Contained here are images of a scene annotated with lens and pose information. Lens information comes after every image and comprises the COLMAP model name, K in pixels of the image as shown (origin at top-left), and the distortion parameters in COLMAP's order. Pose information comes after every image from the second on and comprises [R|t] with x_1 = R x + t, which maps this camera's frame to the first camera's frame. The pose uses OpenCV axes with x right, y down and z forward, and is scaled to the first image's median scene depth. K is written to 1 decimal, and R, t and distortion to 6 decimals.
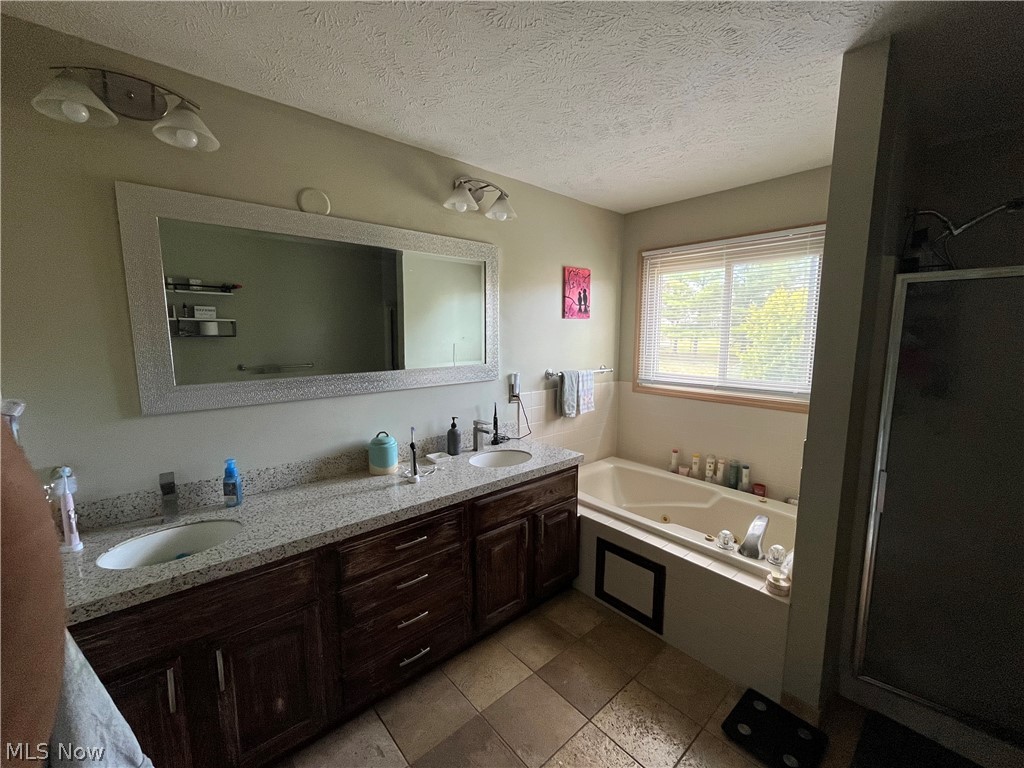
lens RADIAL K [[416.4, 0, 510.9], [0, 416.4, 383.3], [0, 0, 1]] dist [-0.000625, -0.000121]
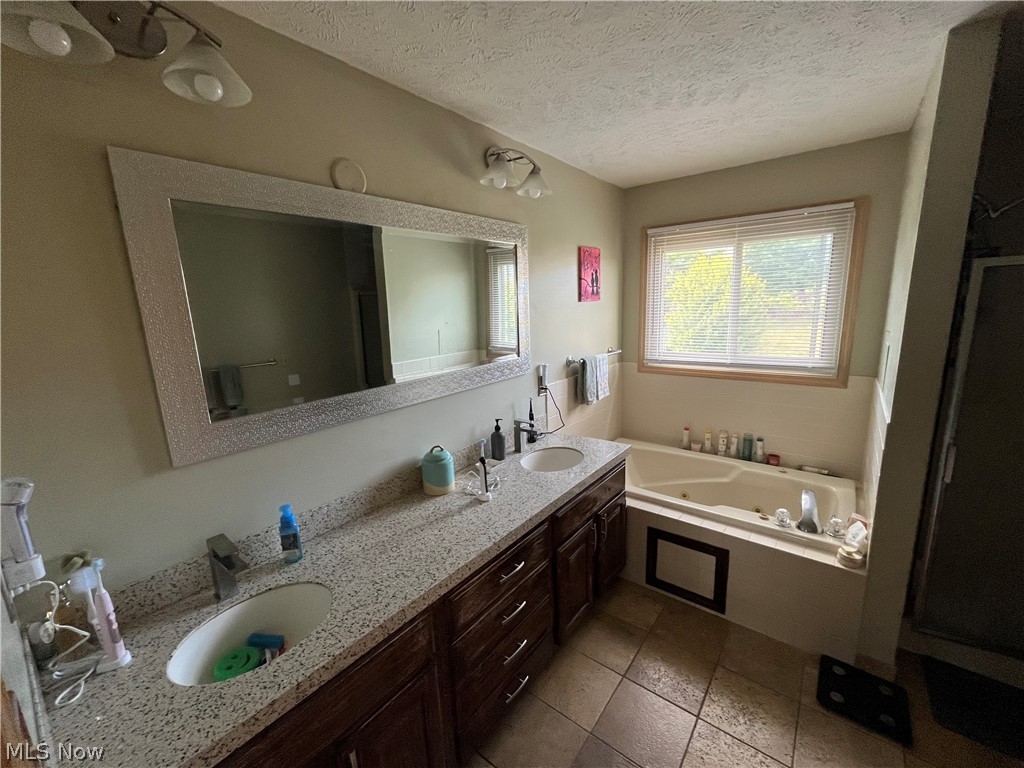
lens RADIAL K [[416.4, 0, 512.6], [0, 416.4, 383.9], [0, 0, 1]] dist [-0.000625, -0.000121]
pose [[0.983065, -0.070335, 0.169222, -0.310112], [0.058921, 0.995695, 0.071557, -0.072109], [-0.173526, -0.060374, 0.982977, 0.124252]]
